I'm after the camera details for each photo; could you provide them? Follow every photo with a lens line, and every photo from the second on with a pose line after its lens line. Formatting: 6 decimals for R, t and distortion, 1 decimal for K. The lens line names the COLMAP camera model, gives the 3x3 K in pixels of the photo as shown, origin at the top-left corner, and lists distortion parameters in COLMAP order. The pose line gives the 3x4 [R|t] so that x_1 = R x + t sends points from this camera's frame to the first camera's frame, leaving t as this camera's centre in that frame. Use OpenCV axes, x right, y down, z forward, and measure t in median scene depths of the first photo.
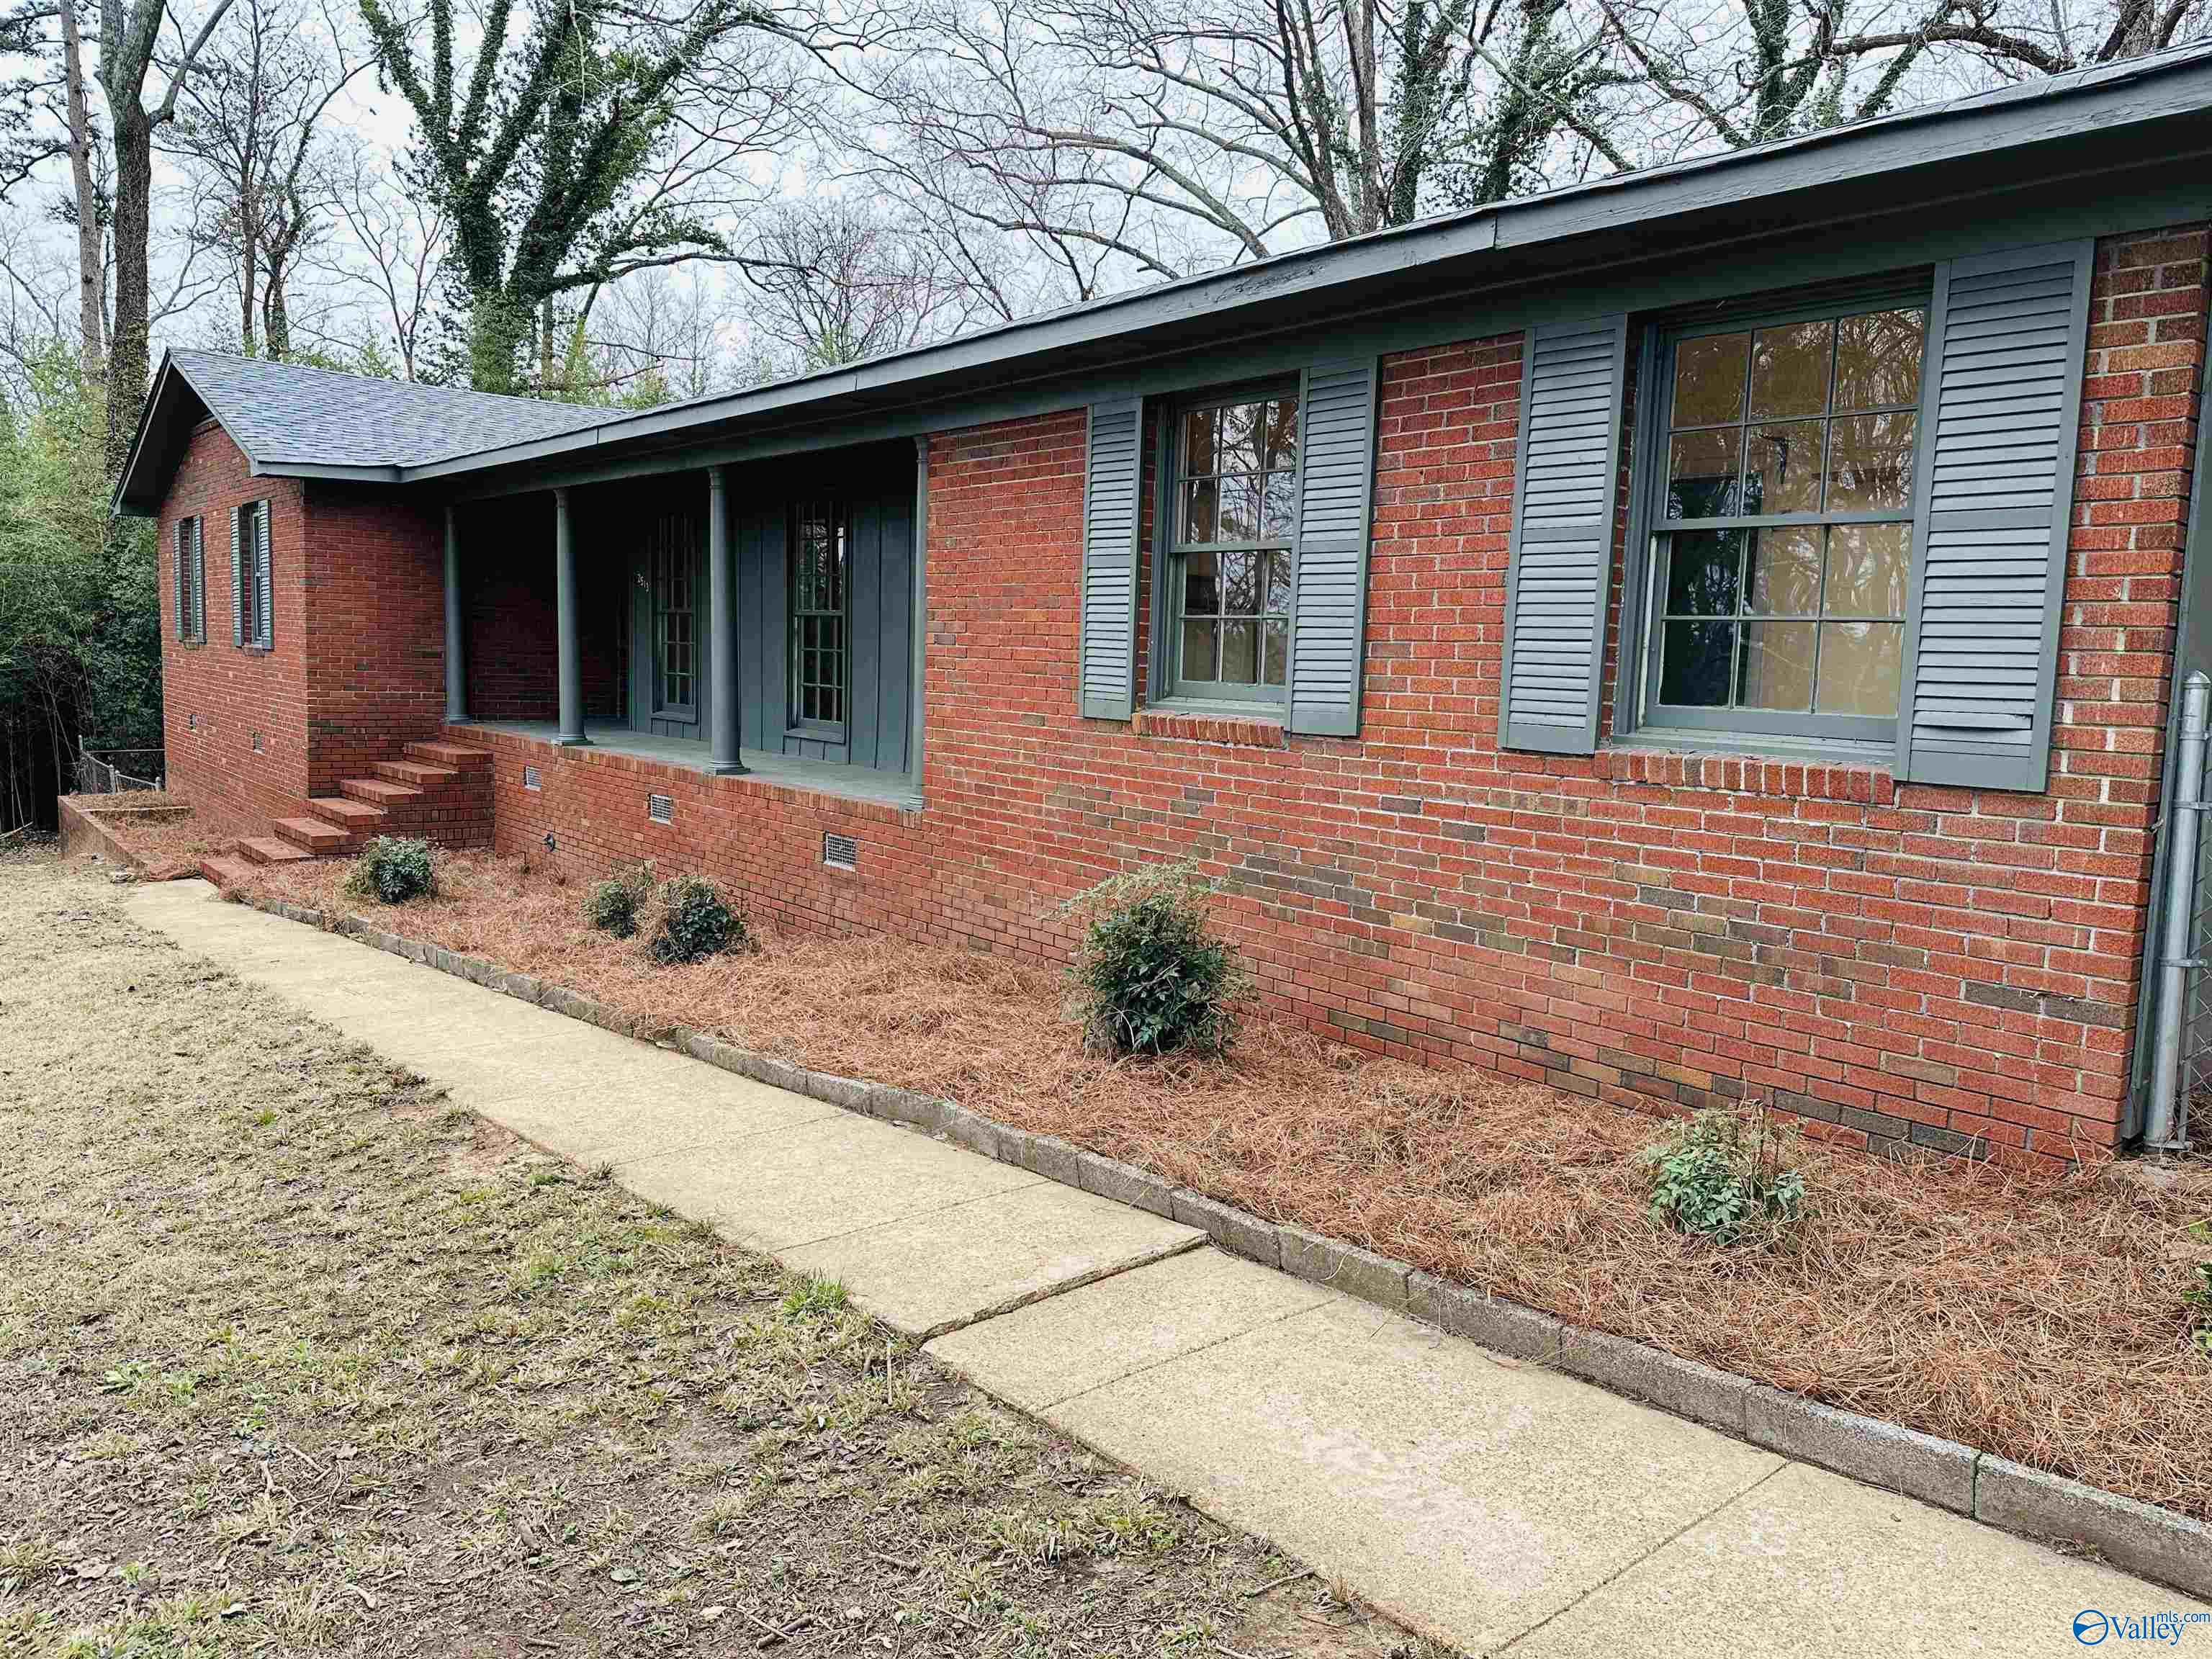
lens RADIAL K [[1571.3, 0, 1107.8], [0, 1571.3, 749.3], [0, 0, 1]] dist [-0.002446, -0.002024]
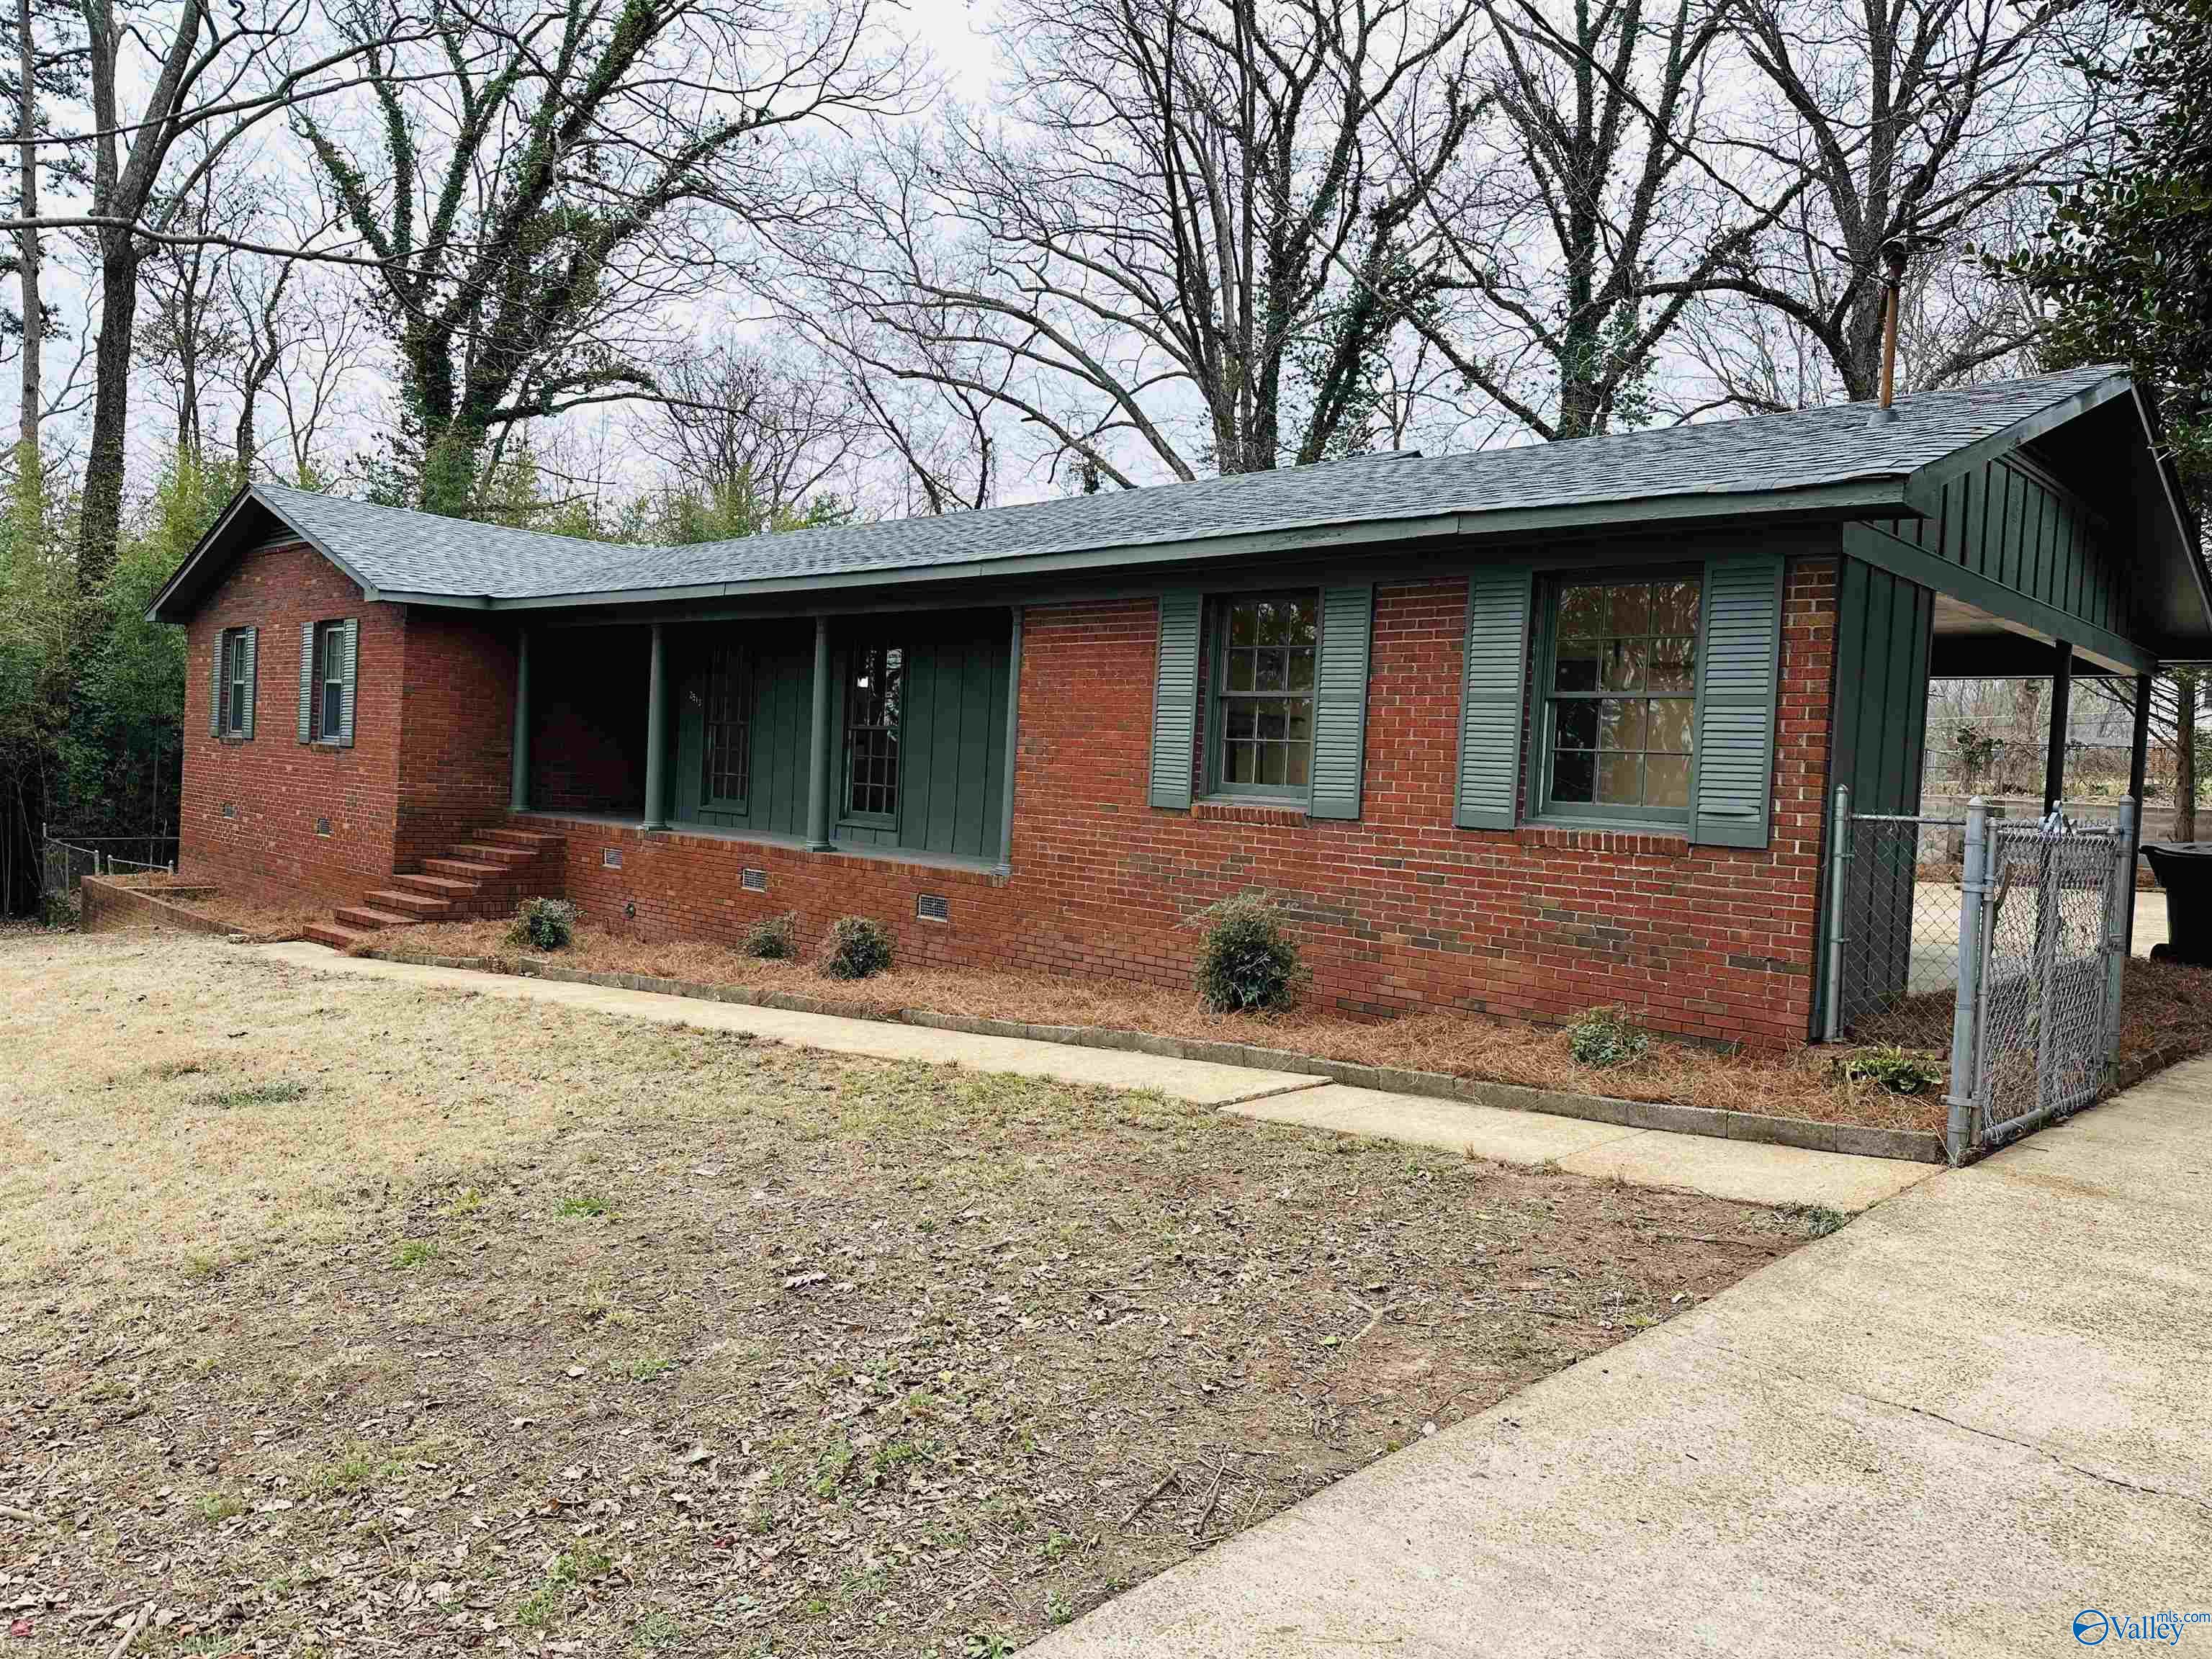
lens RADIAL K [[1548.3, 0, 1103.1], [0, 1548.3, 726.5], [0, 0, 1]] dist [0.087517, -0.172488]
pose [[0.994220, 0.024352, 0.104566, -0.095404], [-0.015004, 0.995894, -0.089272, 0.015360], [-0.106310, 0.087187, 0.990503, -0.191328]]
